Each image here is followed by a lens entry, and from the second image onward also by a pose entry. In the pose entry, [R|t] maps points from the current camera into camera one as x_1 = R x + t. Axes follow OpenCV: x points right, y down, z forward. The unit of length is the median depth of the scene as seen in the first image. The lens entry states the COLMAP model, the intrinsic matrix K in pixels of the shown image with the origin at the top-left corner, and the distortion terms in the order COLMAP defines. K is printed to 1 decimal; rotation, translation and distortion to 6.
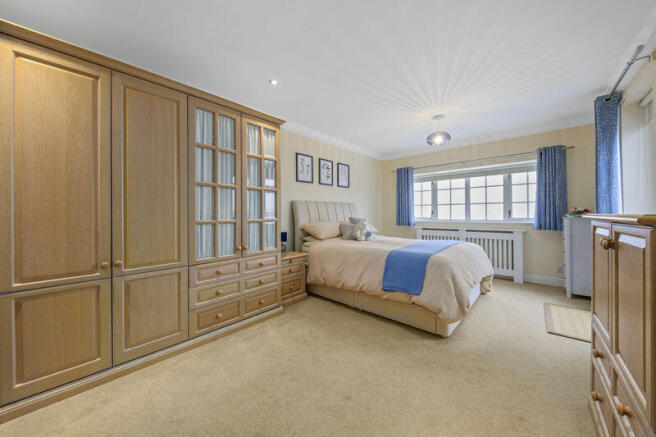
lens RADIAL K [[234.6, 0, 329.2], [0, 234.6, 215.0], [0, 0, 1]] dist [-0.000177, -0.000044]
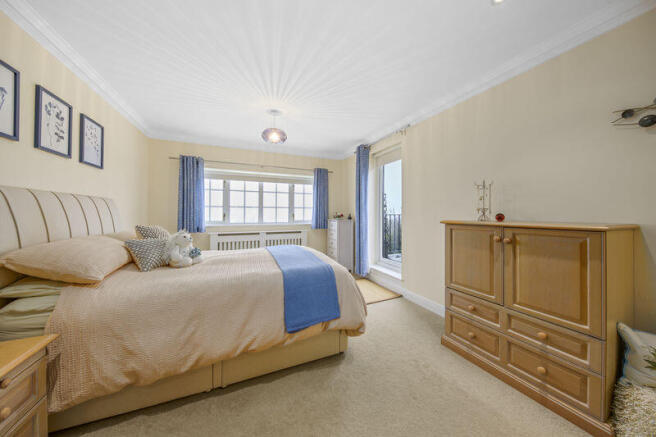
lens RADIAL K [[217.6, 0, 339.1], [0, 217.6, 213.8], [0, 0, 1]] dist [-0.001667, -0.000210]
pose [[0.399652, 0.007714, 0.916635, -0.166578], [-0.001816, 0.999969, -0.007624, -0.013104], [-0.916665, 0.001383, 0.399653, 0.342706]]
